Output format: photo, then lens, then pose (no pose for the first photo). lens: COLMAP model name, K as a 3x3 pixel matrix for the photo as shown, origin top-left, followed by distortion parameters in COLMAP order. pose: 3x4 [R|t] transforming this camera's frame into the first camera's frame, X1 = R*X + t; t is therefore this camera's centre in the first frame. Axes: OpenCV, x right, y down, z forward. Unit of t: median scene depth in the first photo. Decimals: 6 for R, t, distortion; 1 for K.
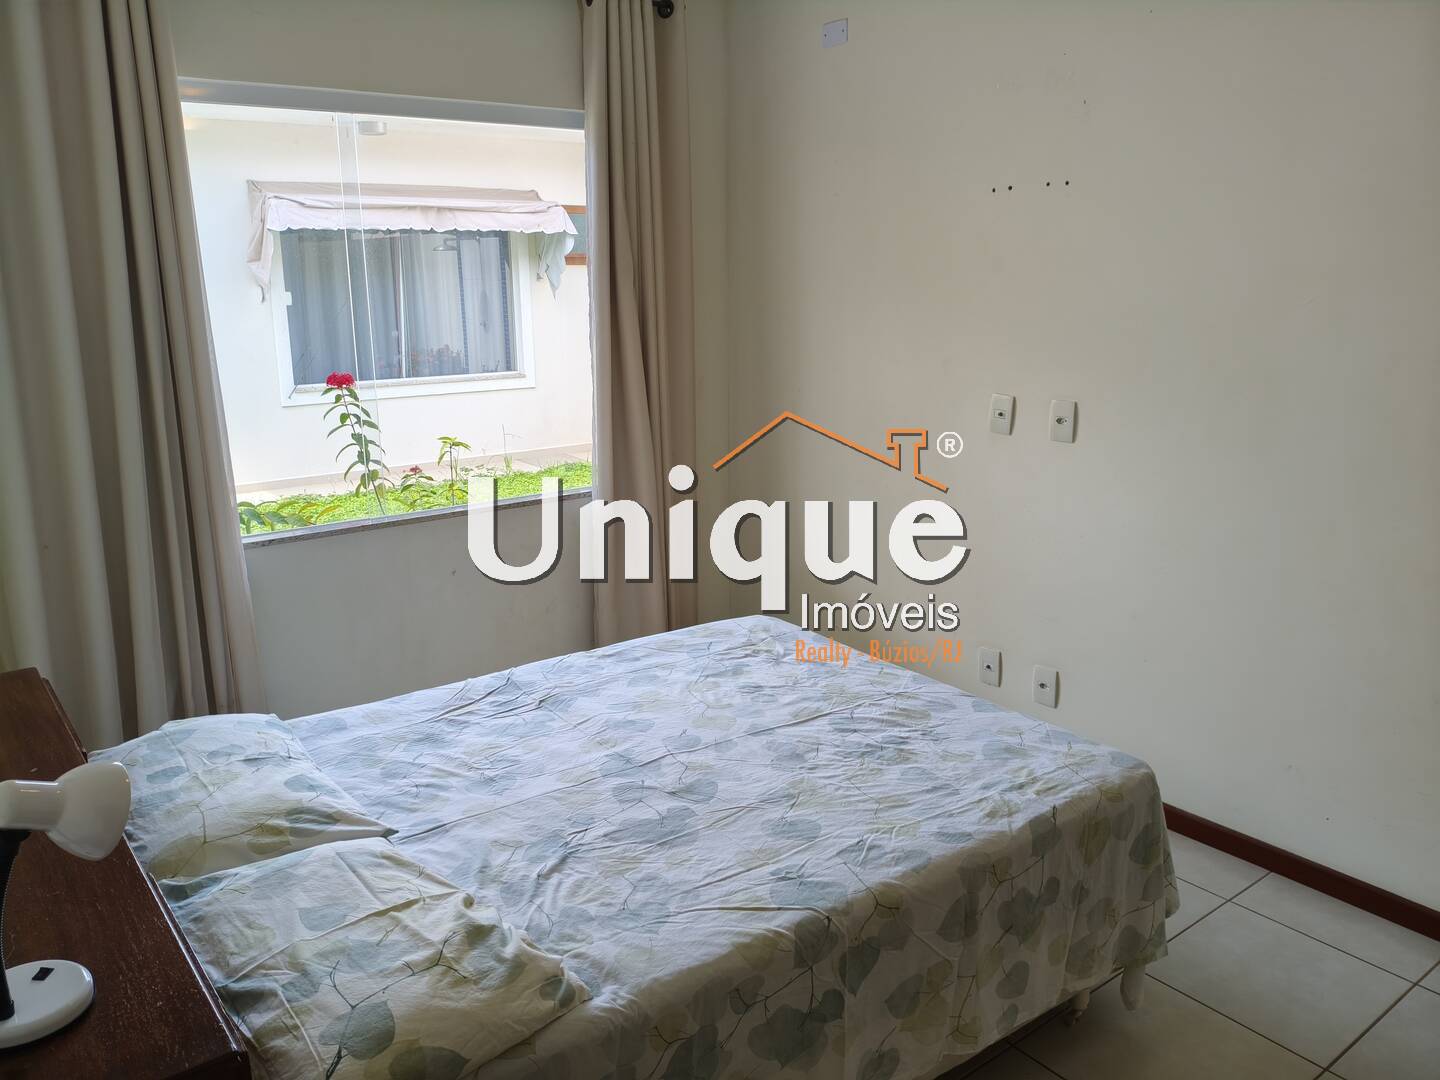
lens RADIAL K [[1105.1, 0, 720.3], [0, 1105.1, 541.8], [0, 0, 1]] dist [0.016113, -0.043059]
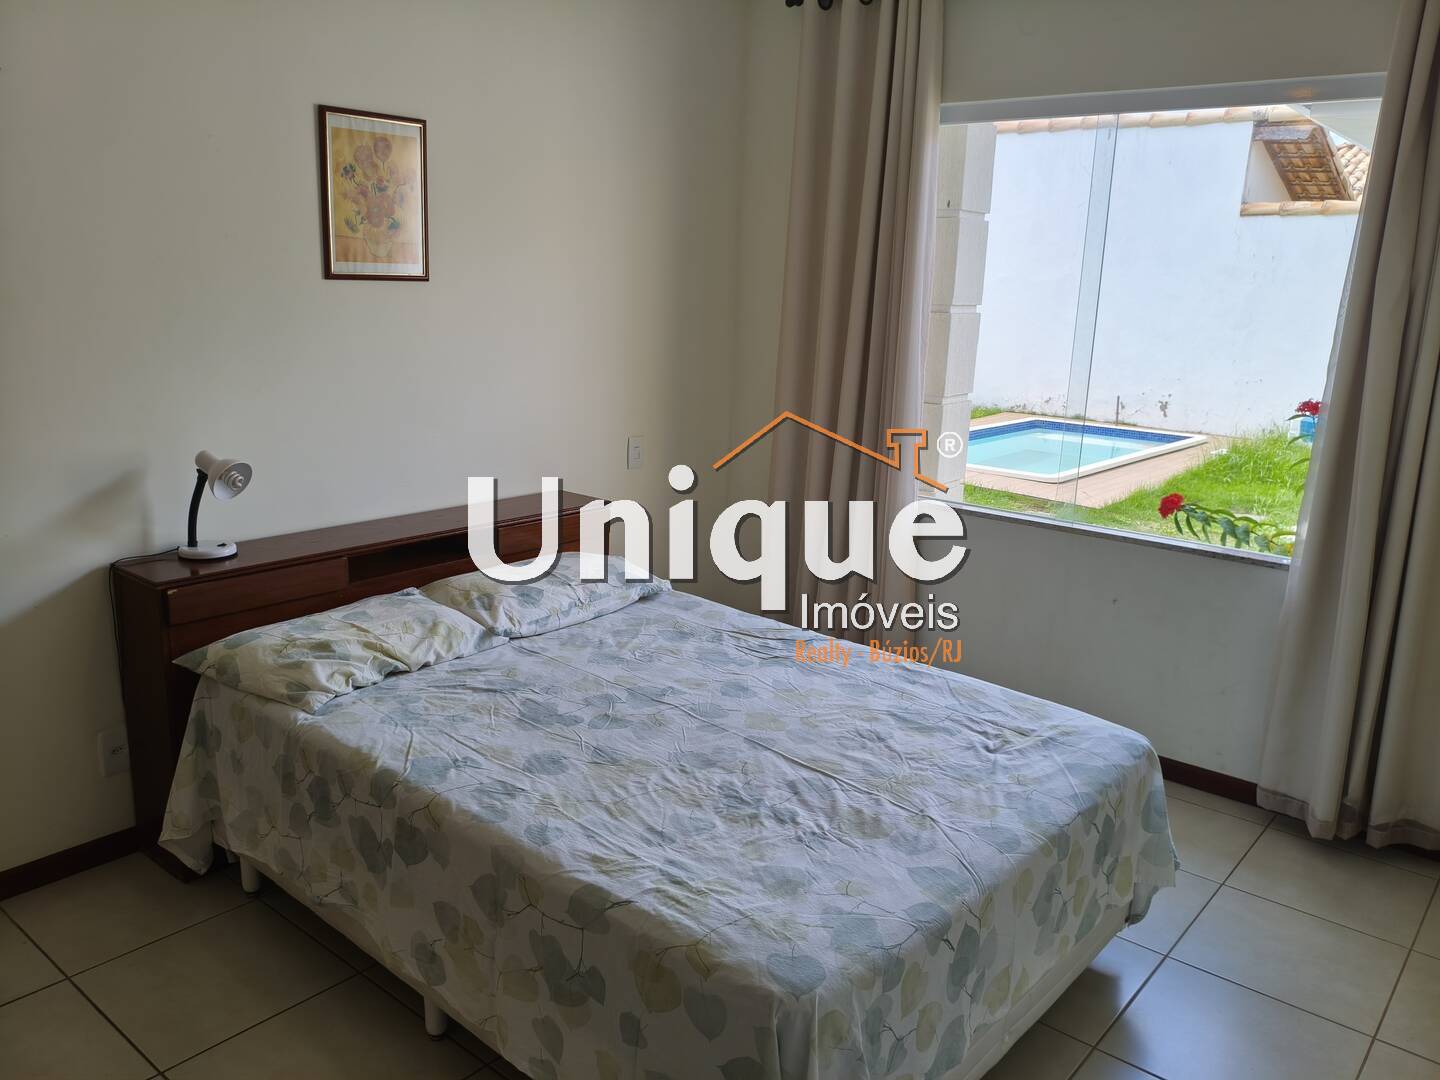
lens RADIAL K [[1105.1, 0, 724.7], [0, 1105.1, 534.8], [0, 0, 1]] dist [0.016113, -0.043059]
pose [[0.236802, 0.248681, -0.939192, 0.972148], [-0.282154, 0.942627, 0.178450, -0.177458], [0.929685, 0.222740, 0.293383, 0.718417]]
